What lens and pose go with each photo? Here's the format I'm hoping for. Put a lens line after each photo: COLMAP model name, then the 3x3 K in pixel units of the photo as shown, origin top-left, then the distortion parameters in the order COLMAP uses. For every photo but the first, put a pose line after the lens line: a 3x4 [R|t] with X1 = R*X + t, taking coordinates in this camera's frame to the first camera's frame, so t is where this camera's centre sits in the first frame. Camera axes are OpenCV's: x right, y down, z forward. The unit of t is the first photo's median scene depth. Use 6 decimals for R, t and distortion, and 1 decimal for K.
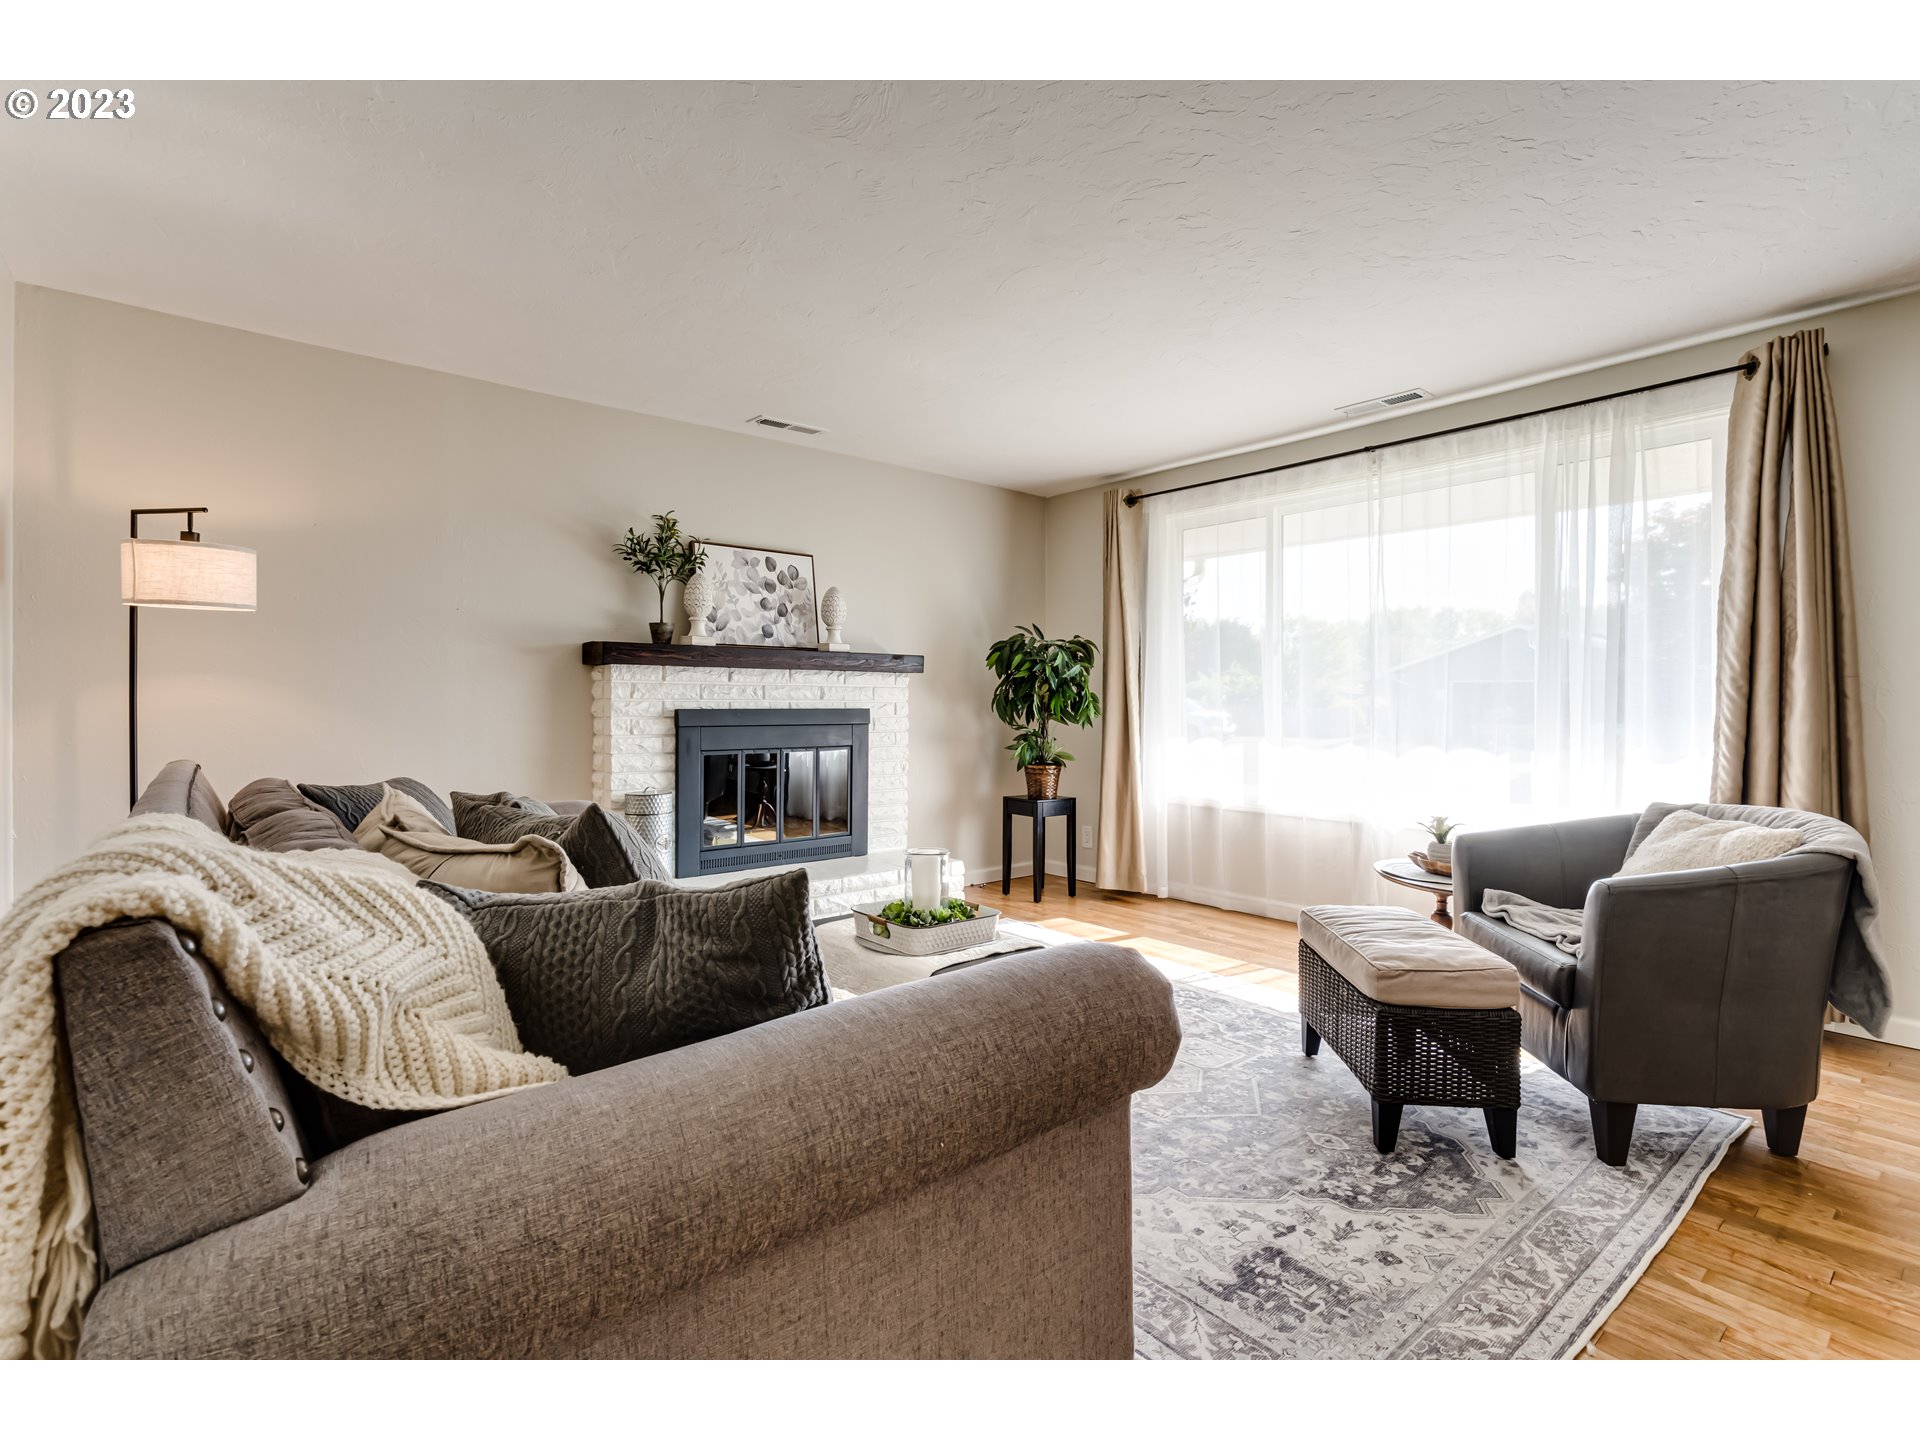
lens RADIAL K [[913.4, 0, 971.4], [0, 913.4, 713.8], [0, 0, 1]] dist [0.001067, 0.000988]
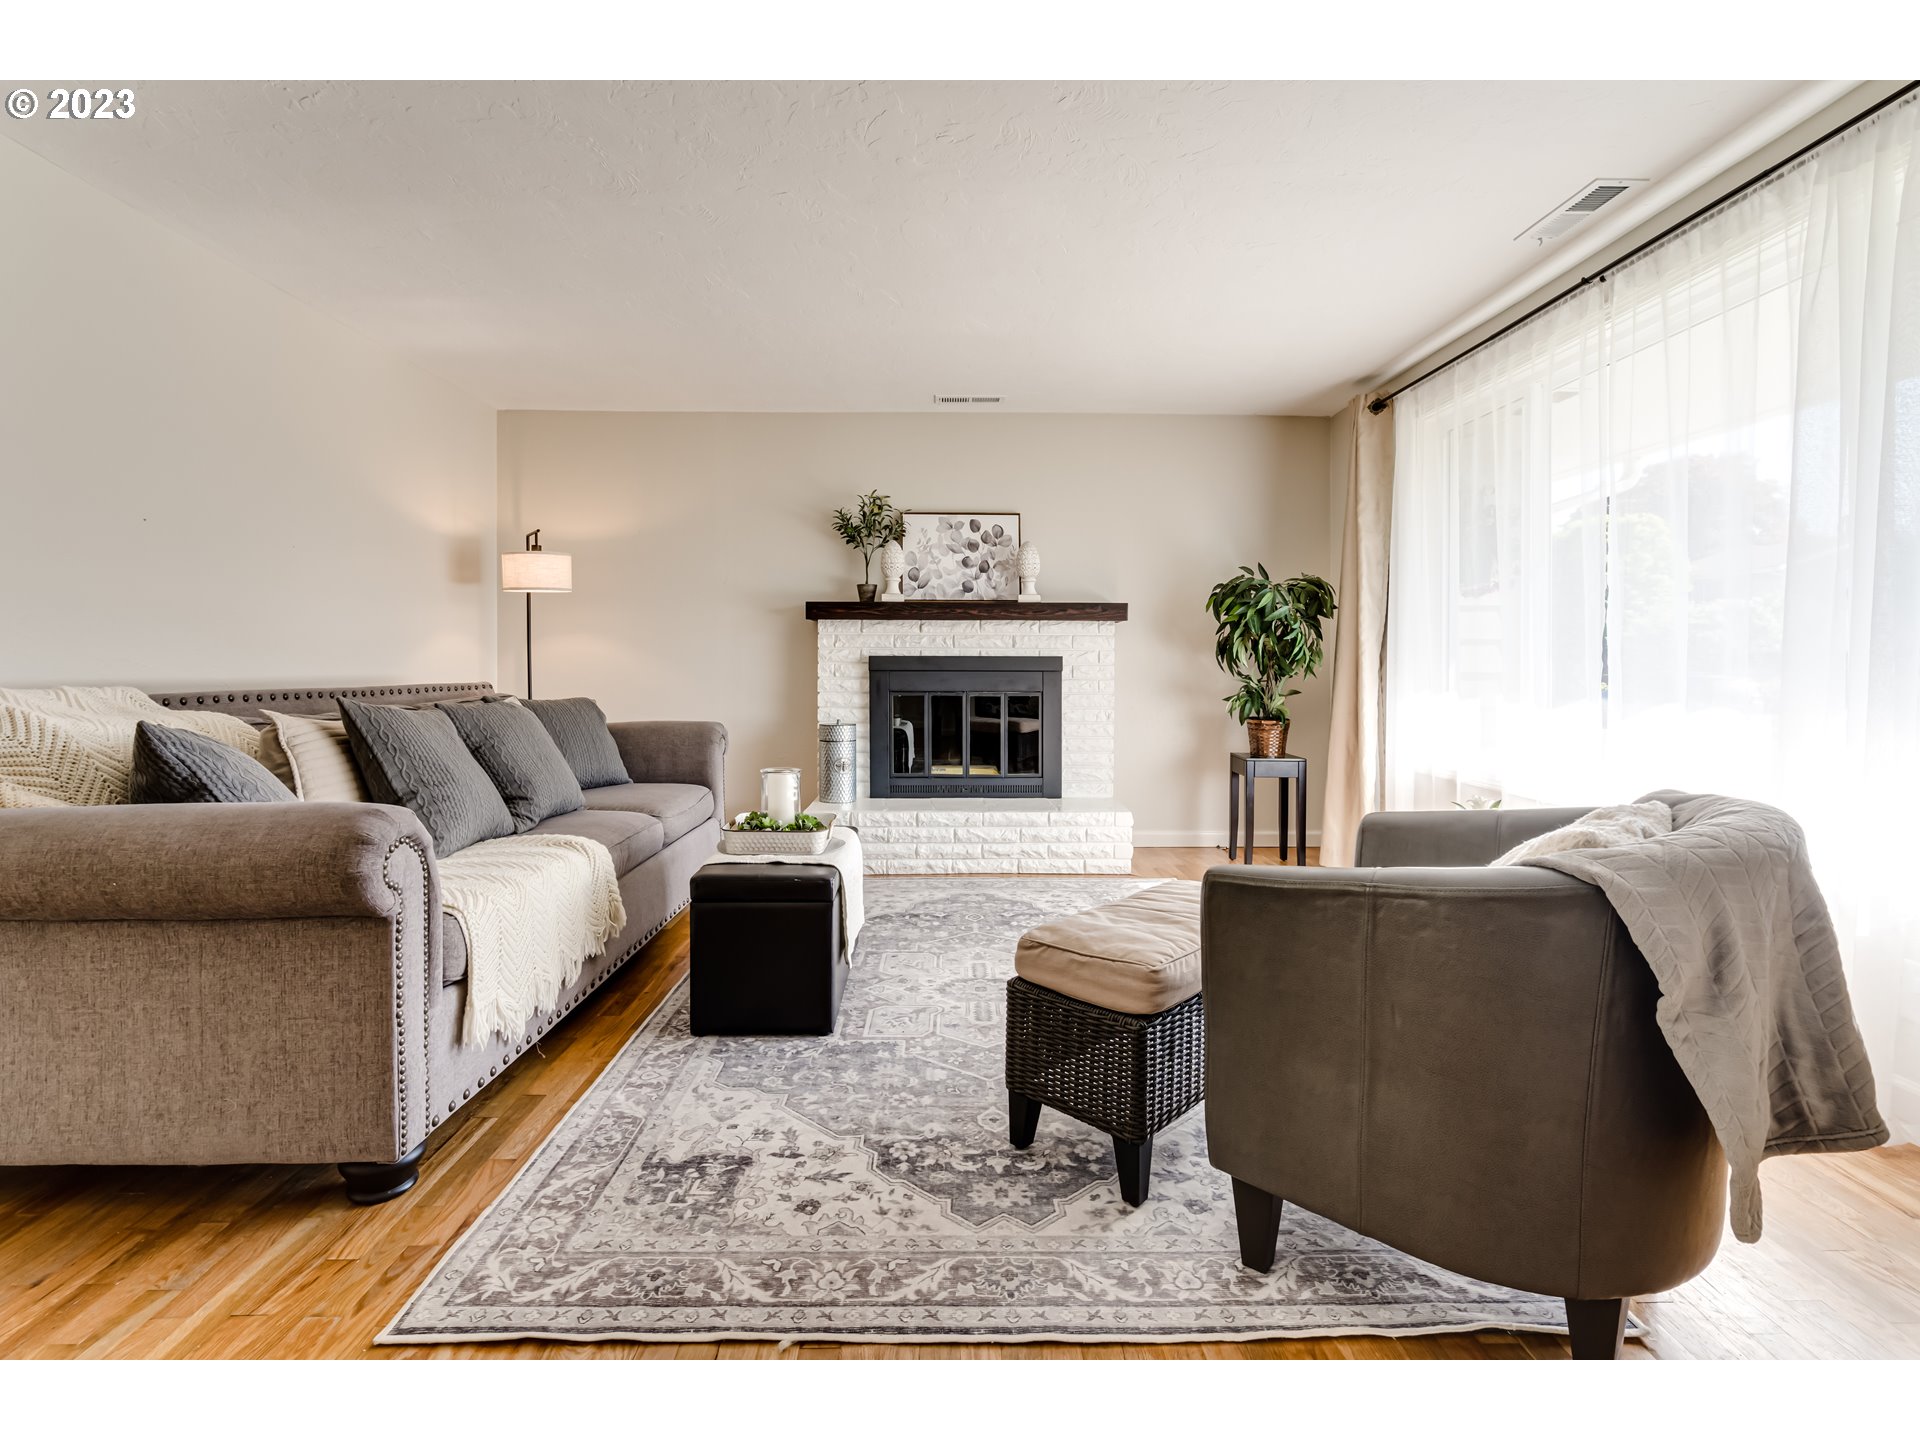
lens RADIAL K [[913.4, 0, 989.8], [0, 913.4, 678.7], [0, 0, 1]] dist [0.001067, 0.000988]
pose [[0.772627, 0.010615, -0.634771, 0.540642], [-0.007768, 0.999943, 0.007267, 0.014284], [0.634813, -0.000684, 0.772666, 0.169826]]
